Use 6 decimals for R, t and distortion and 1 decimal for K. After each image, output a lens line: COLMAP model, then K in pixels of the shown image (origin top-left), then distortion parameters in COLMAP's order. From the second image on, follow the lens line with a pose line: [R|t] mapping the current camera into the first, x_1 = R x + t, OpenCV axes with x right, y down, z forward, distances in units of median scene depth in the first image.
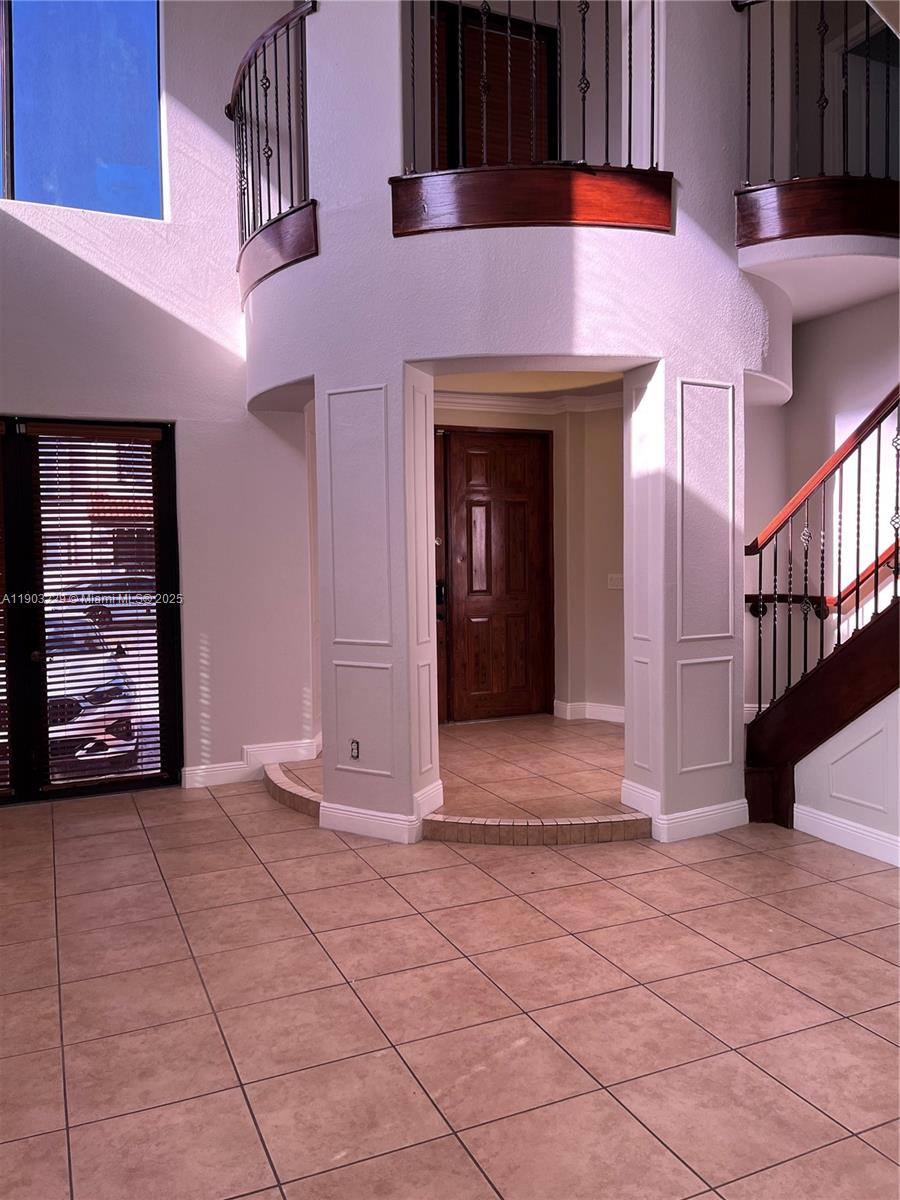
lens RADIAL K [[897.2, 0, 463.9], [0, 897.2, 602.7], [0, 0, 1]] dist [0.077039, -0.093265]
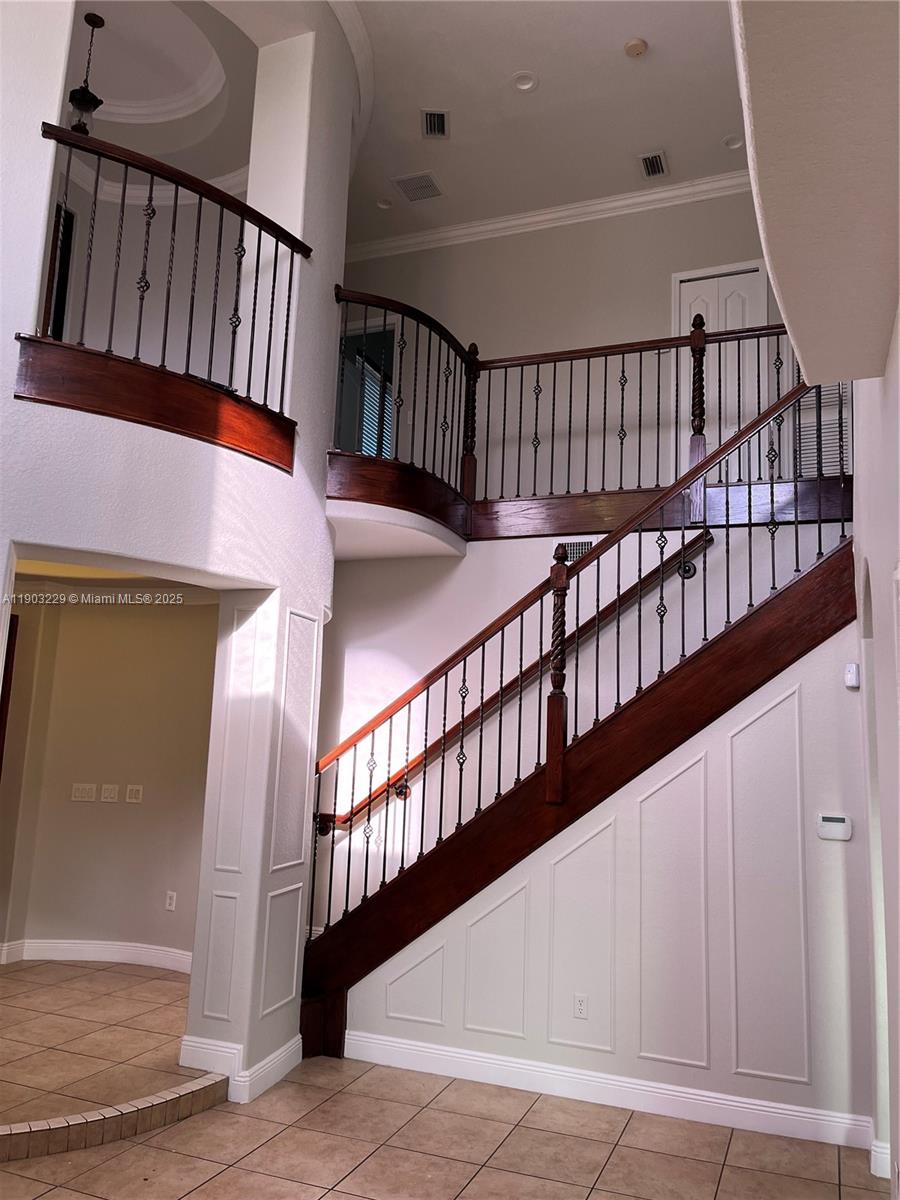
lens RADIAL K [[895.2, 0, 473.4], [0, 895.2, 616.7], [0, 0, 1]] dist [0.118888, -0.157776]
pose [[0.715783, 0.139207, 0.684307, -0.316076], [-0.011527, 0.982151, -0.187739, -0.047015], [-0.698228, 0.126492, 0.704611, 0.125770]]
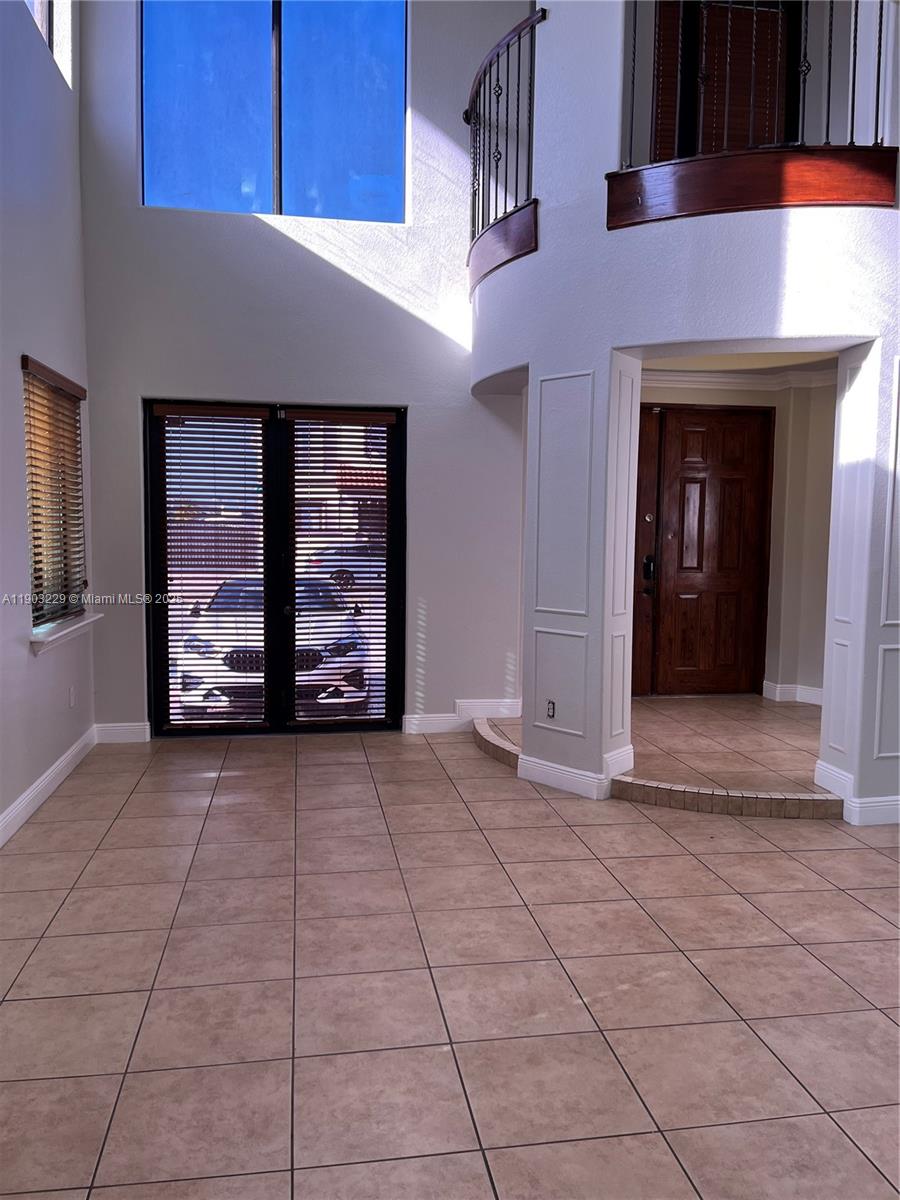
lens RADIAL K [[897.2, 0, 463.9], [0, 897.2, 602.7], [0, 0, 1]] dist [0.077039, -0.093265]
pose [[0.967831, 0.044782, -0.247582, 0.040766], [-0.037225, 0.998690, 0.035121, 0.000054], [0.248831, -0.024775, 0.968230, -0.076135]]
